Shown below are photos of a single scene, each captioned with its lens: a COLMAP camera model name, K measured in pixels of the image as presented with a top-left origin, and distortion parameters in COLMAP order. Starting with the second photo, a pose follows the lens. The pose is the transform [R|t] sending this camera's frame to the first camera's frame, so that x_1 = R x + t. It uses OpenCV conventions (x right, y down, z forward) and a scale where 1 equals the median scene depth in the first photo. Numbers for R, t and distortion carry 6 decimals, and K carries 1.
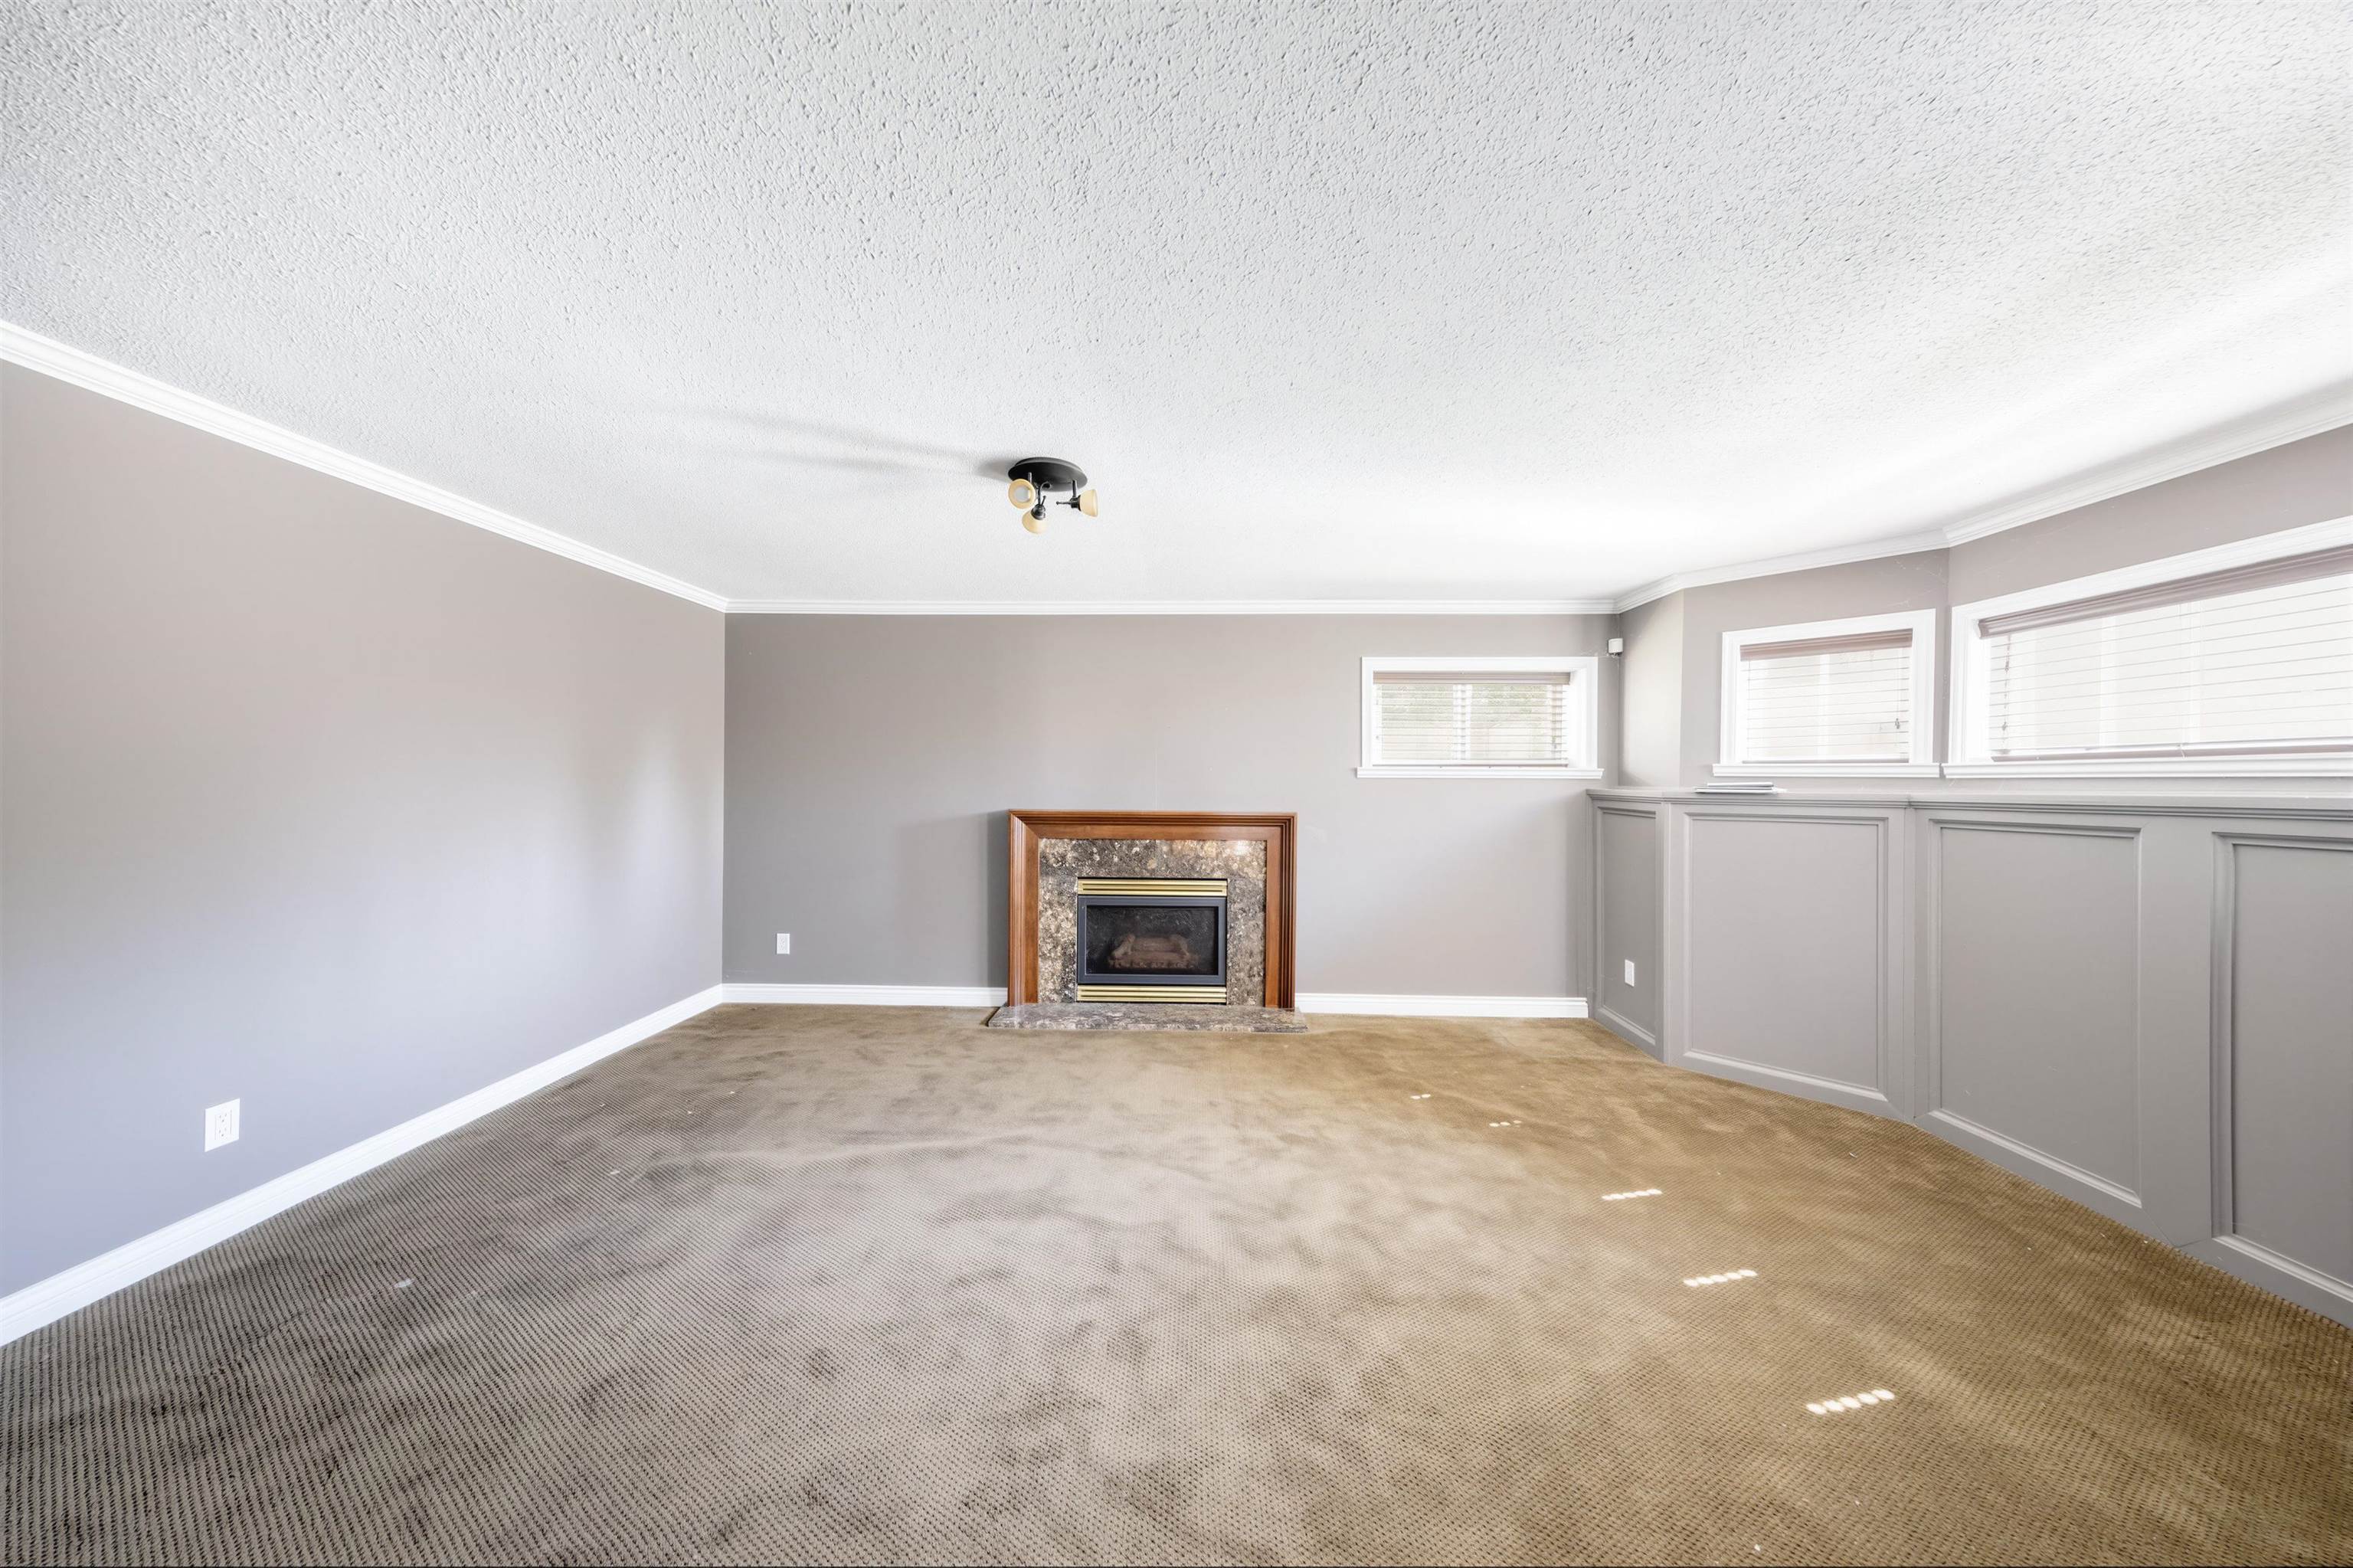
lens RADIAL K [[735.9, 0, 1182.1], [0, 735.9, 785.7], [0, 0, 1]] dist [0.006064, -0.000398]
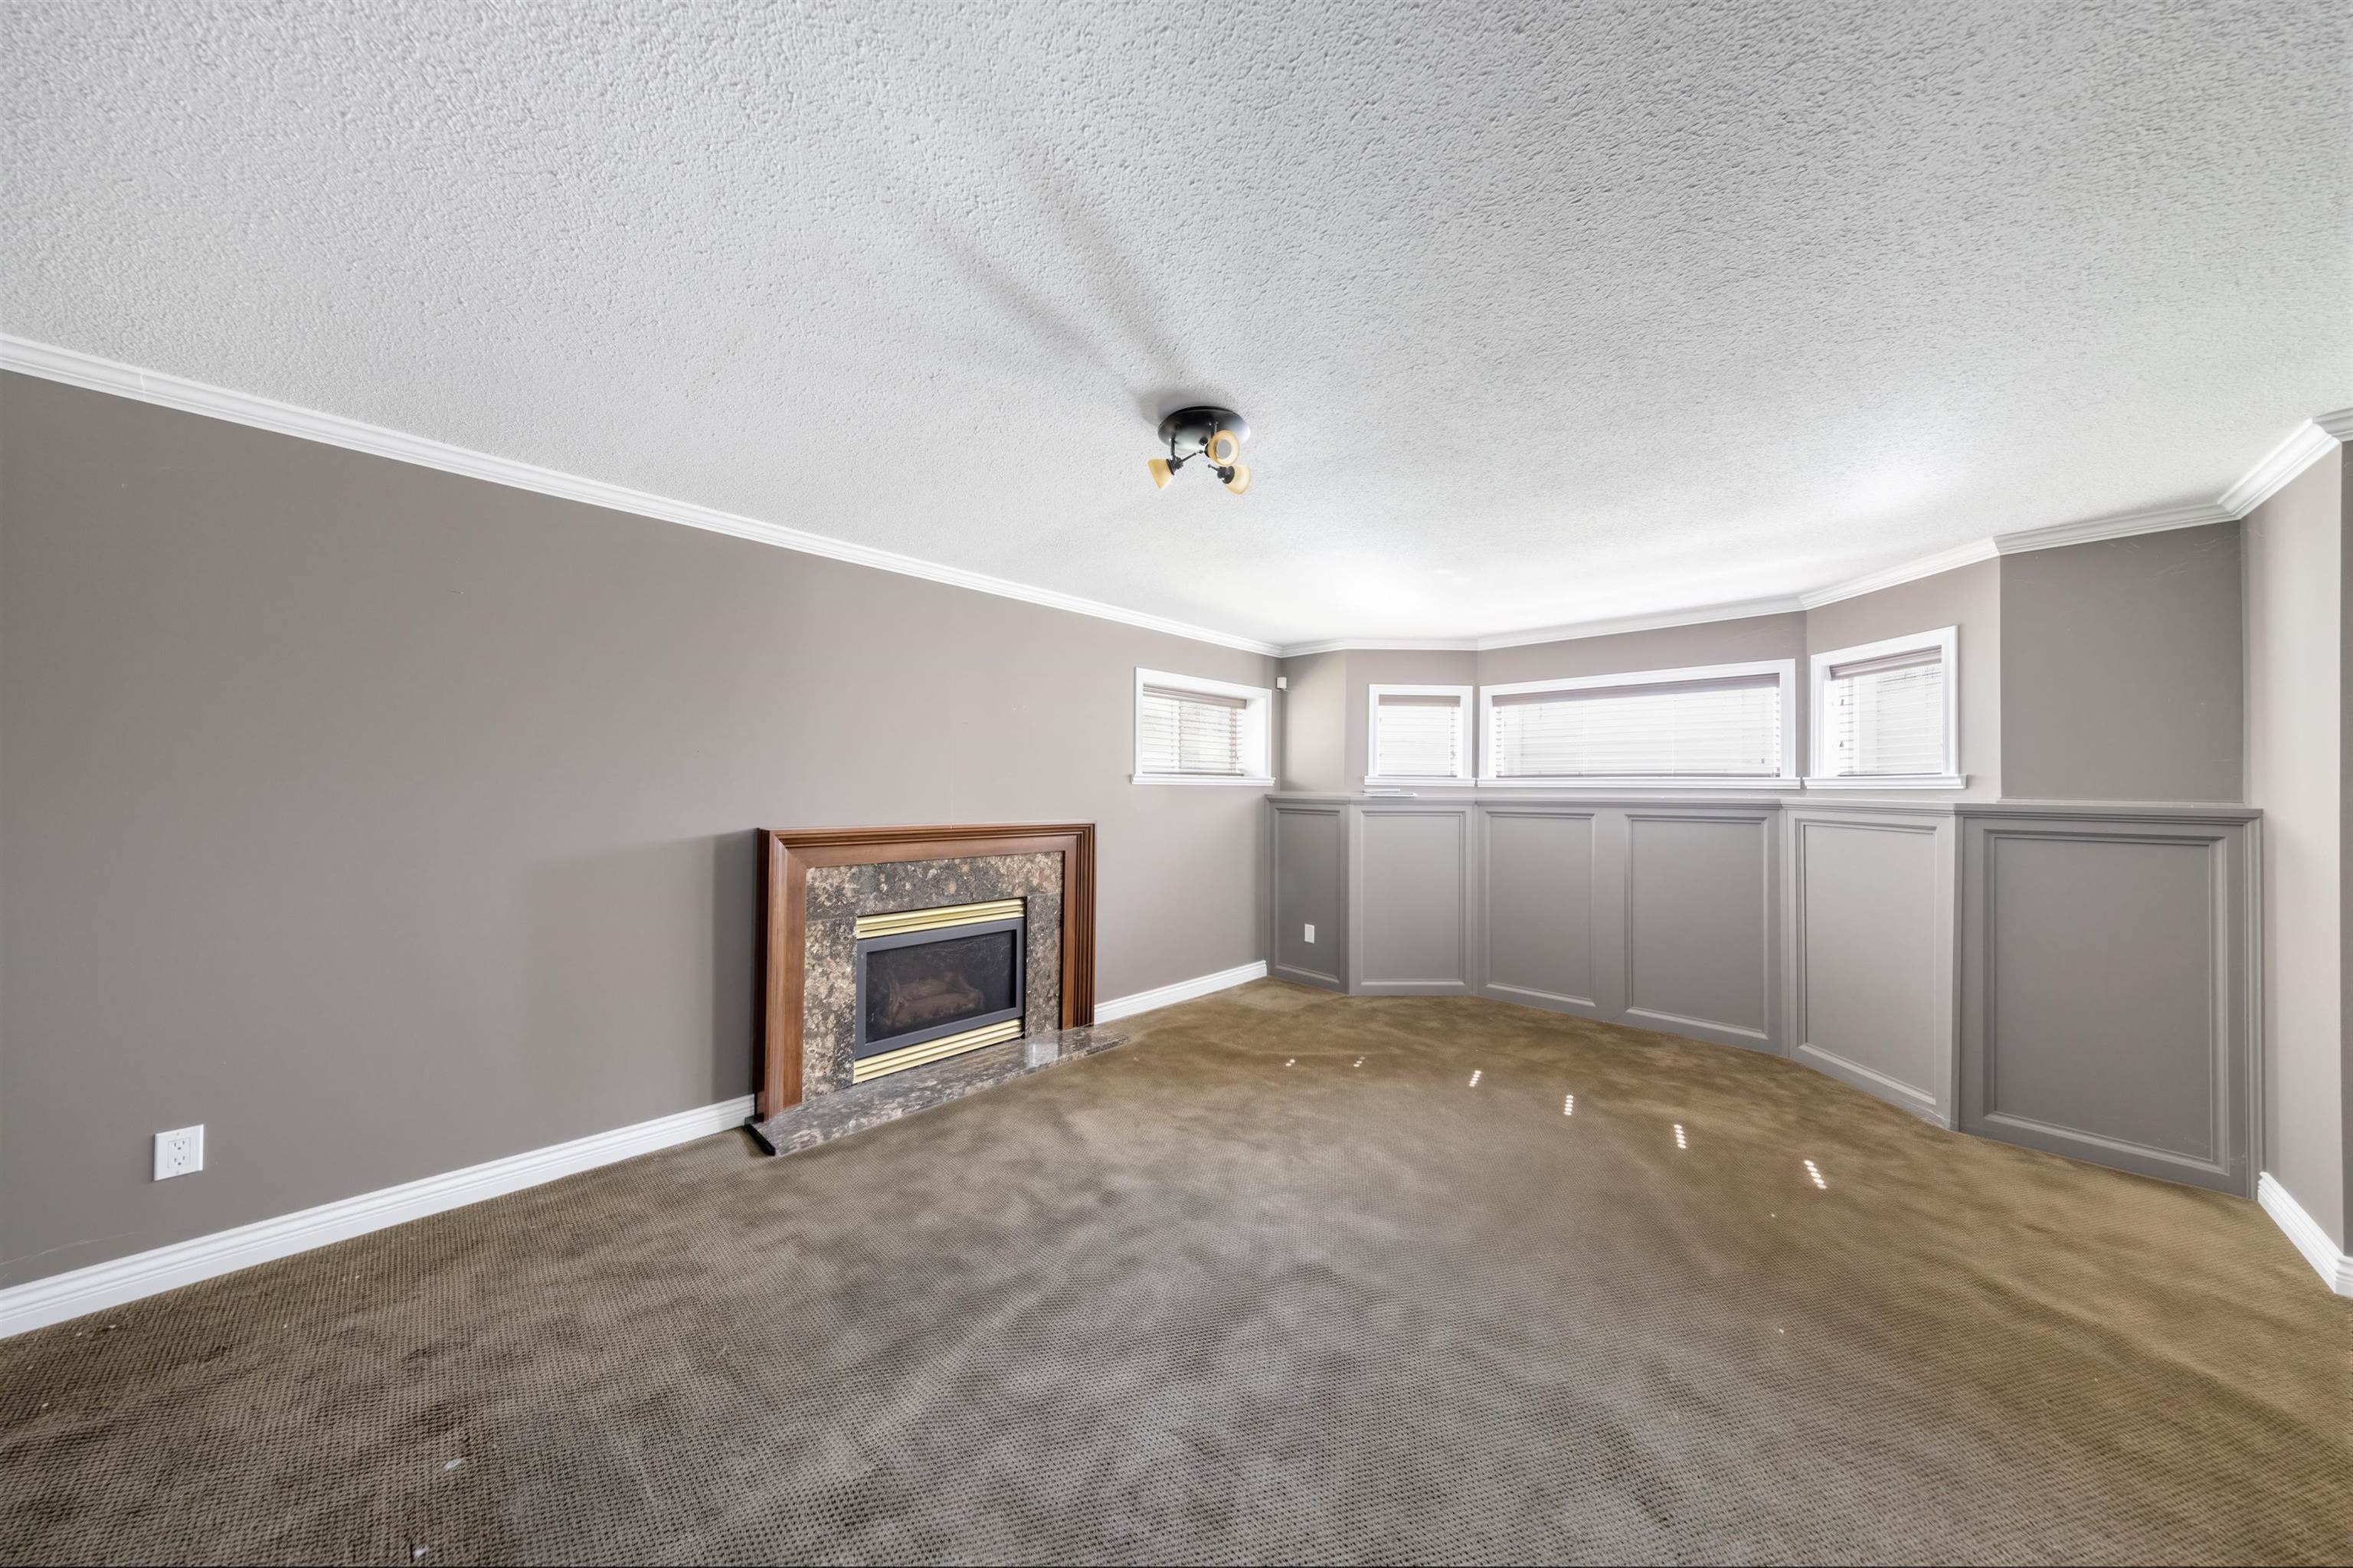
lens RADIAL K [[735.9, 0, 1181.1], [0, 735.9, 780.1], [0, 0, 1]] dist [0.006064, -0.000398]
pose [[0.675560, 0.007992, 0.737262, -0.474039], [0.000119, 0.999940, -0.010948, -0.005068], [-0.737305, 0.007483, 0.675518, 0.255821]]
